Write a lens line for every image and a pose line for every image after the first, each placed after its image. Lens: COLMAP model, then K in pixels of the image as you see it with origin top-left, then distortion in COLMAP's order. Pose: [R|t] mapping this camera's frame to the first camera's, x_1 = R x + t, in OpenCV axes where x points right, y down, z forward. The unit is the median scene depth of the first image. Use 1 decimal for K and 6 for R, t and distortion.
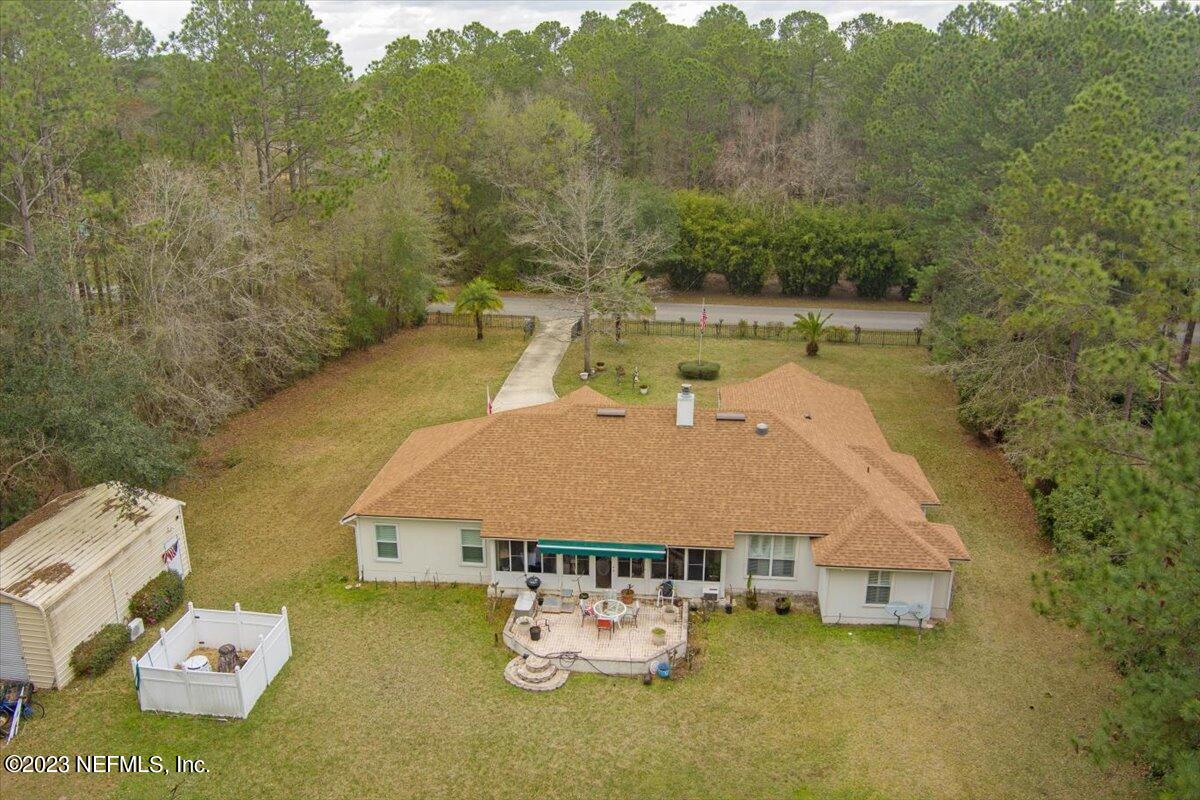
lens RADIAL K [[972.3, 0, 595.6], [0, 972.3, 394.0], [0, 0, 1]] dist [-0.018412, 0.021097]
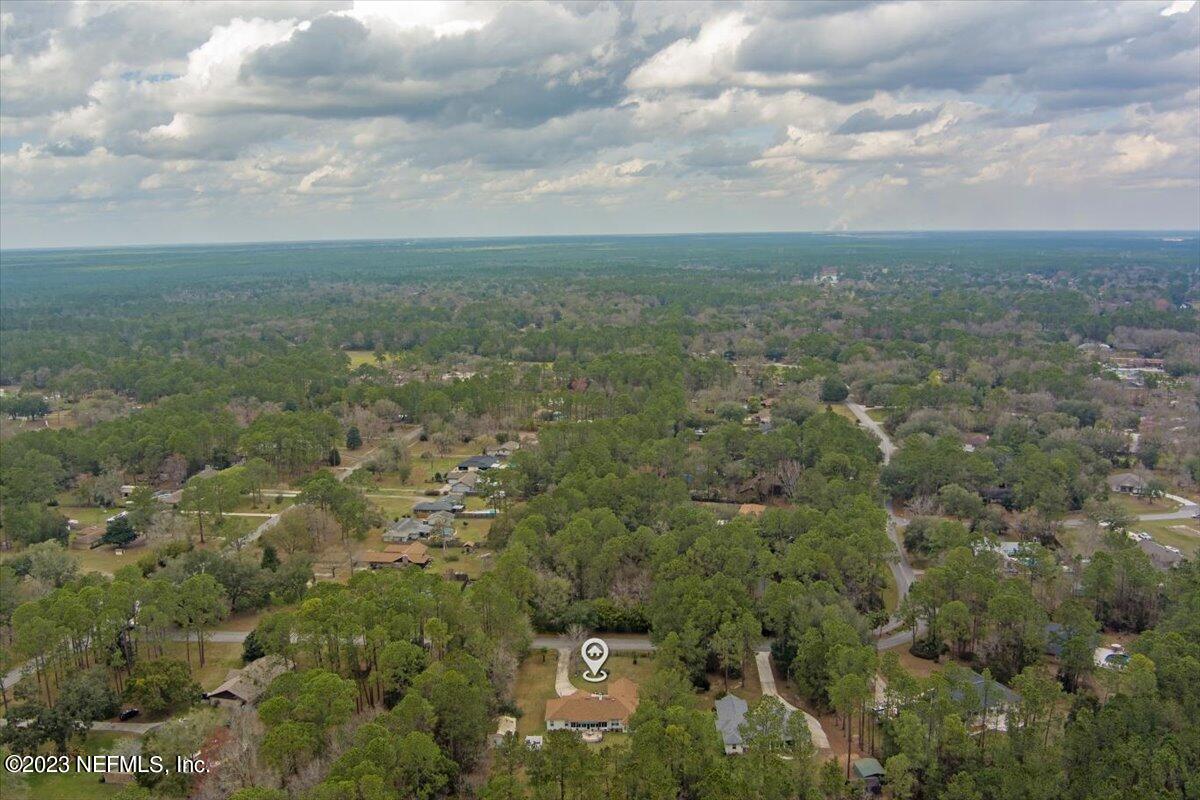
lens RADIAL K [[972.3, 0, 599.2], [0, 972.3, 397.8], [0, 0, 1]] dist [-0.018412, 0.021097]
pose [[0.995961, -0.031586, 0.084050, -0.387704], [0.043178, 0.989225, -0.139893, -1.052735], [-0.078726, 0.142957, 0.986593, -5.574327]]
